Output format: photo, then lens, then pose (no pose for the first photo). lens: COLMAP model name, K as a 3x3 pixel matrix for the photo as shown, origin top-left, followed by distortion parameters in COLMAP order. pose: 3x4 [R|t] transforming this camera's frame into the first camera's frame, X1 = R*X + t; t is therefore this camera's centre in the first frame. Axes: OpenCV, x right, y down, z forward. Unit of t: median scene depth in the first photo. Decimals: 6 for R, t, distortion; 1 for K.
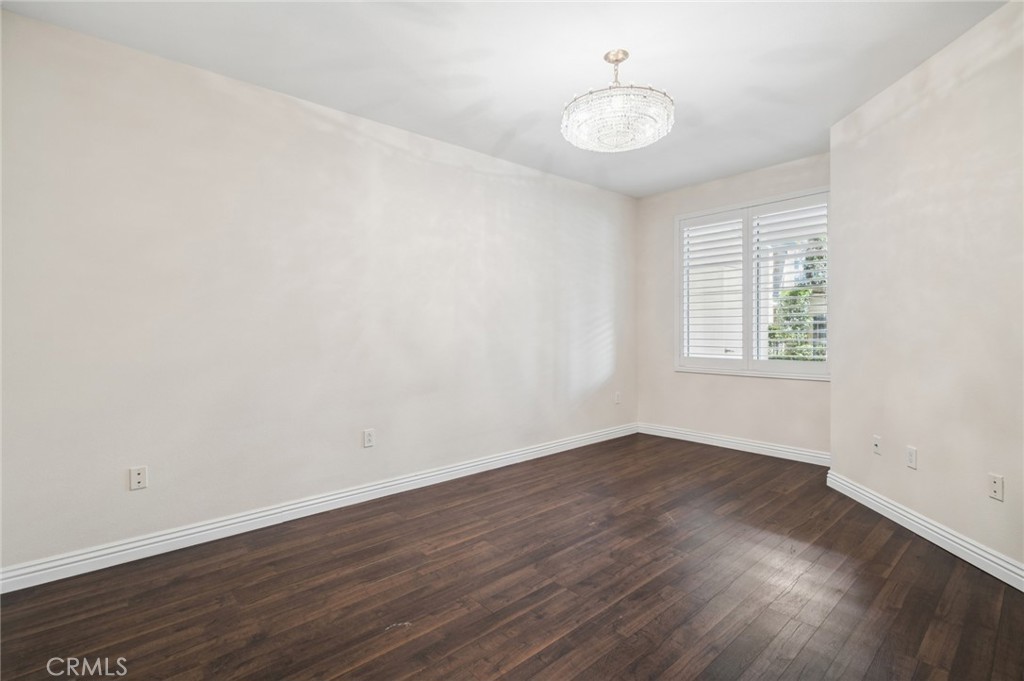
lens RADIAL K [[476.0, 0, 513.6], [0, 476.0, 335.0], [0, 0, 1]] dist [0.000902, 0.000141]
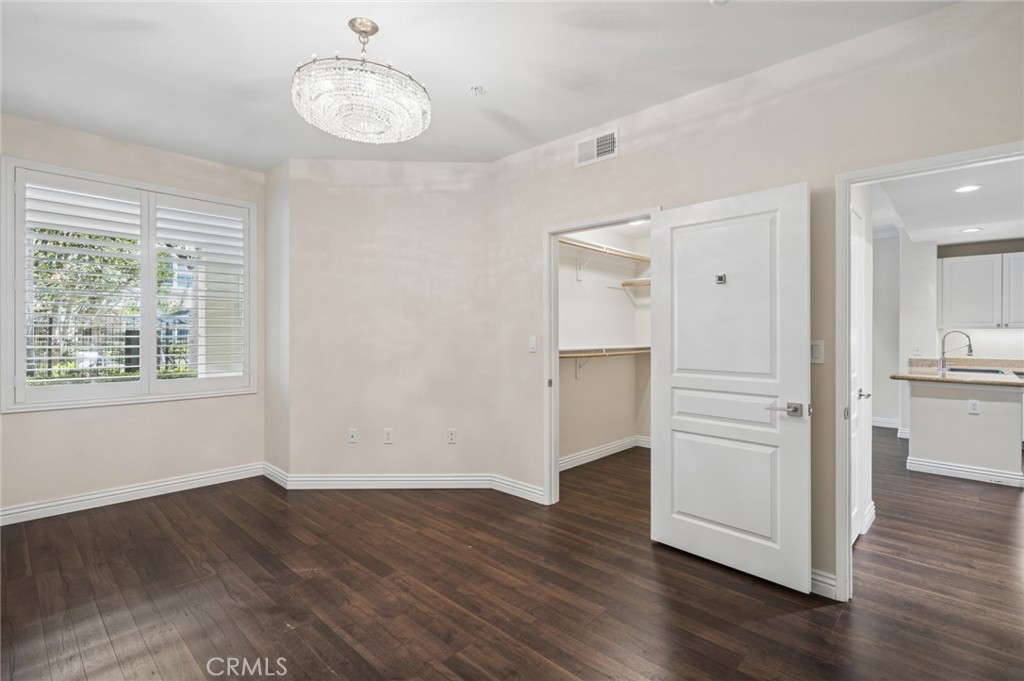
lens RADIAL K [[484.7, 0, 511.6], [0, 484.7, 335.1], [0, 0, 1]] dist [0.002498, 0.000326]
pose [[-0.102506, 0.002631, 0.994729, -0.651020], [0.002583, 0.999994, -0.002379, -0.038871], [-0.994729, 0.002326, -0.102512, 0.821039]]
